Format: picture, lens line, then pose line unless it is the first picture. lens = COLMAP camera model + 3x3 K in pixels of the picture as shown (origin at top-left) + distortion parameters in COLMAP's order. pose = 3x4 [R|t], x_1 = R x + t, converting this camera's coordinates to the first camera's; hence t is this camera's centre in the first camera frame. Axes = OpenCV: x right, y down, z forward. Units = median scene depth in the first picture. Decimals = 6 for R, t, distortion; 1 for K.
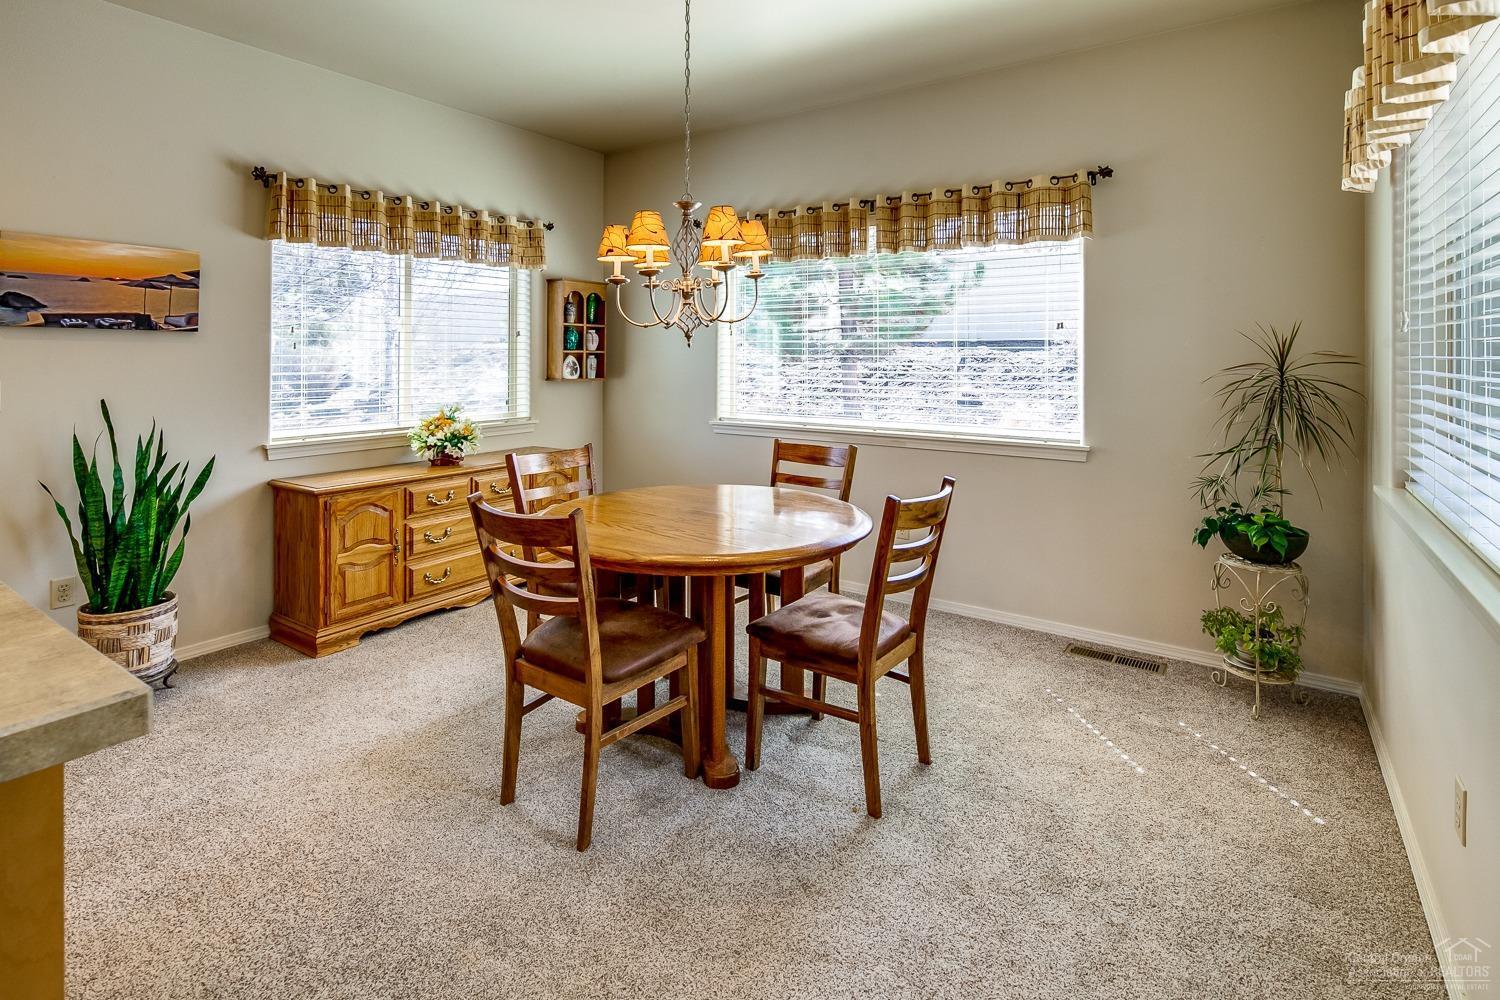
lens RADIAL K [[728.5, 0, 749.2], [0, 728.5, 358.0], [0, 0, 1]] dist [-0.000777, -0.000687]
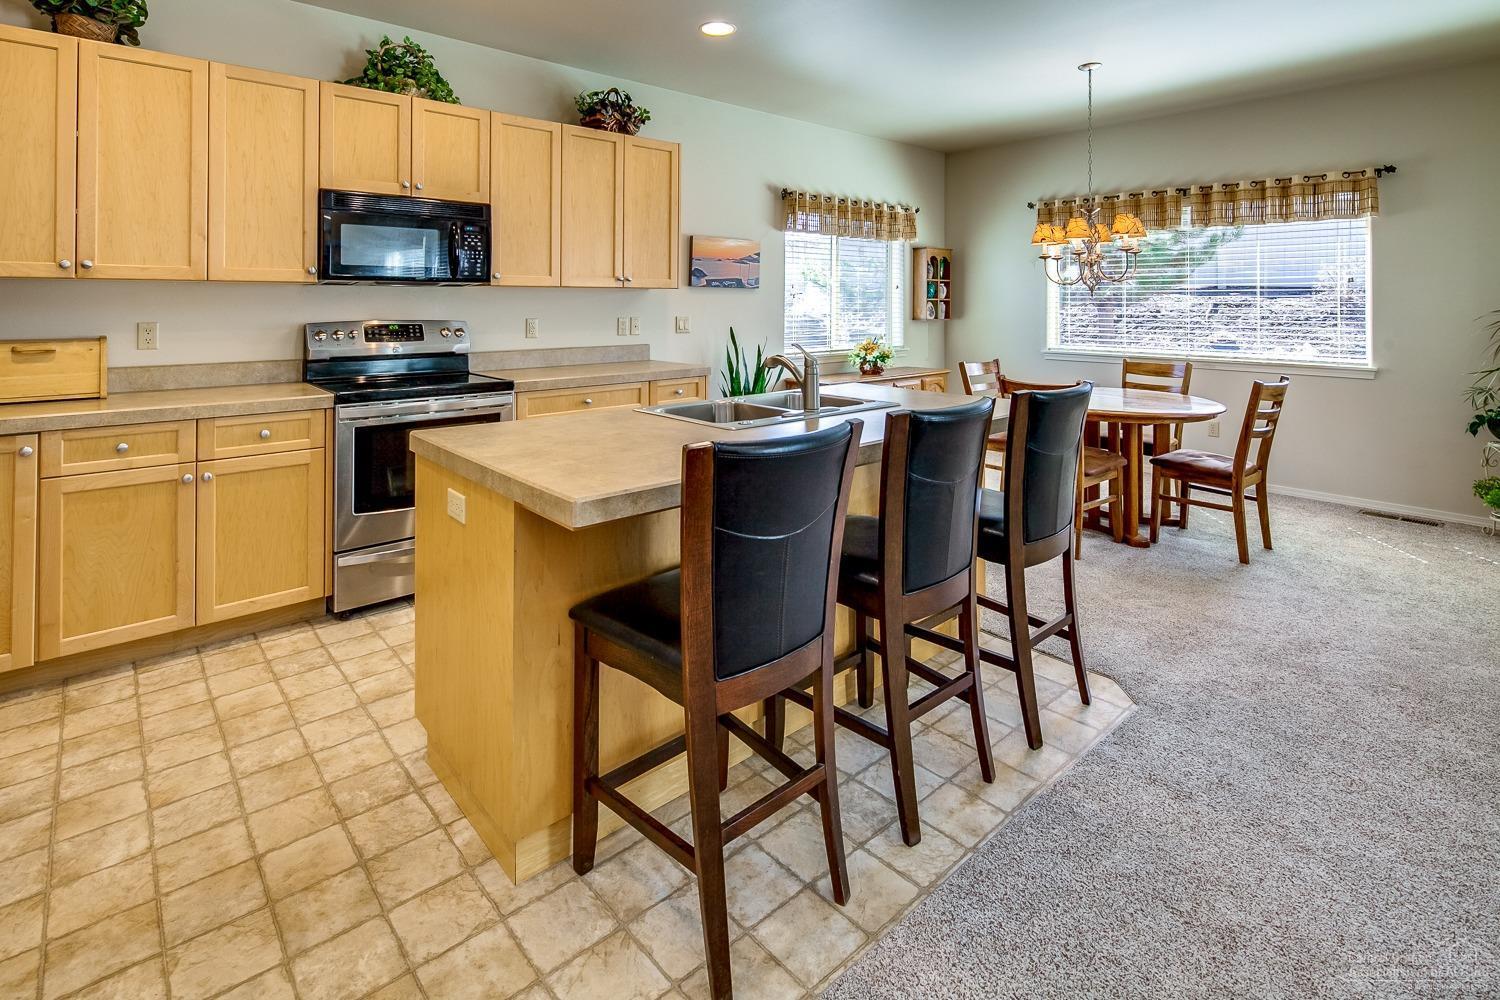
lens RADIAL K [[729.9, 0, 746.6], [0, 729.9, 300.2], [0, 0, 1]] dist [-0.002509, -0.001419]
pose [[0.969241, -0.001995, -0.246104, -0.320949], [0.000256, 0.999975, -0.007097, 0.003225], [0.246112, 0.006816, 0.969217, -0.576775]]
